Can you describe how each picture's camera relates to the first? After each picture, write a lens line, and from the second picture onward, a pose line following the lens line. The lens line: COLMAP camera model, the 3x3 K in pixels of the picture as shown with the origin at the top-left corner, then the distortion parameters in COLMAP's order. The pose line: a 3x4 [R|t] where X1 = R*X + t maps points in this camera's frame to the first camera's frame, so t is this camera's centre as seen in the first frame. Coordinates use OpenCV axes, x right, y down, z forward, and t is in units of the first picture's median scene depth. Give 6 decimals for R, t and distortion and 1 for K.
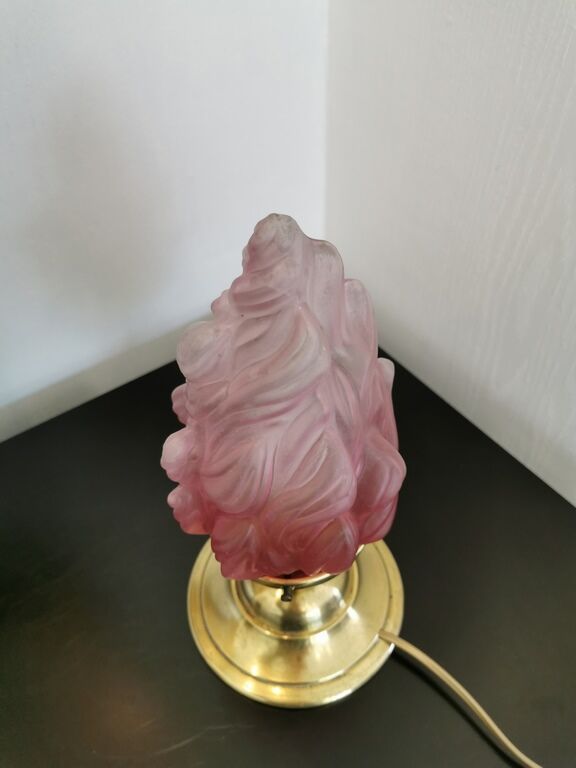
lens RADIAL K [[616.4, 0, 291.3], [0, 616.4, 386.4], [0, 0, 1]] dist [0.010944, -0.003853]
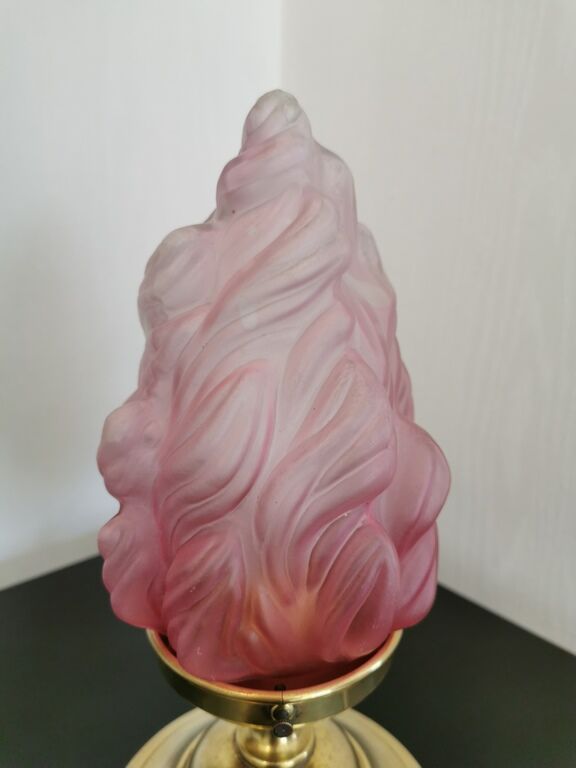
lens RADIAL K [[616.4, 0, 290.3], [0, 616.4, 382.4], [0, 0, 1]] dist [0.010944, -0.003853]
pose [[0.993147, 0.011781, 0.116273, -0.058491], [0.050668, 0.853134, -0.519225, 0.292812], [-0.105313, 0.521558, 0.846691, 0.267300]]
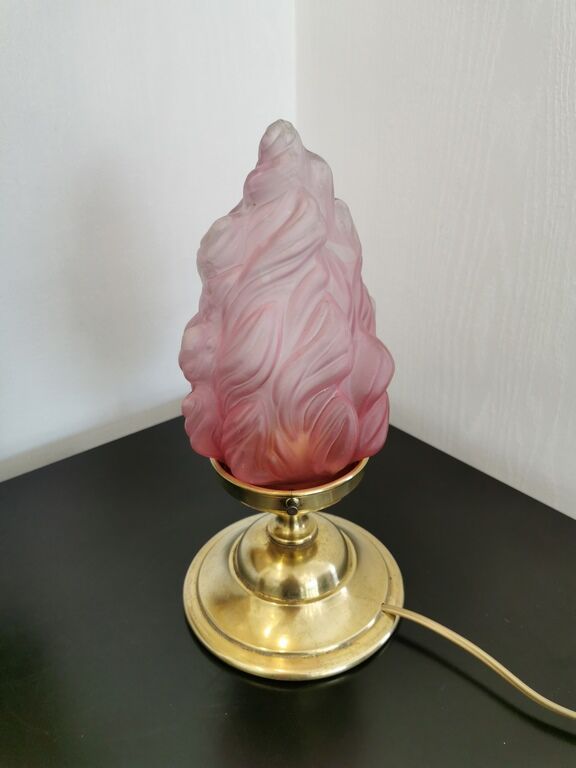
lens RADIAL K [[616.4, 0, 288.3], [0, 616.4, 388.0], [0, 0, 1]] dist [0.010944, -0.003853]
pose [[0.997972, -0.023141, 0.059307, -0.056881], [0.041929, 0.939923, -0.338802, 0.400800], [-0.047904, 0.340602, 0.938987, -0.030685]]
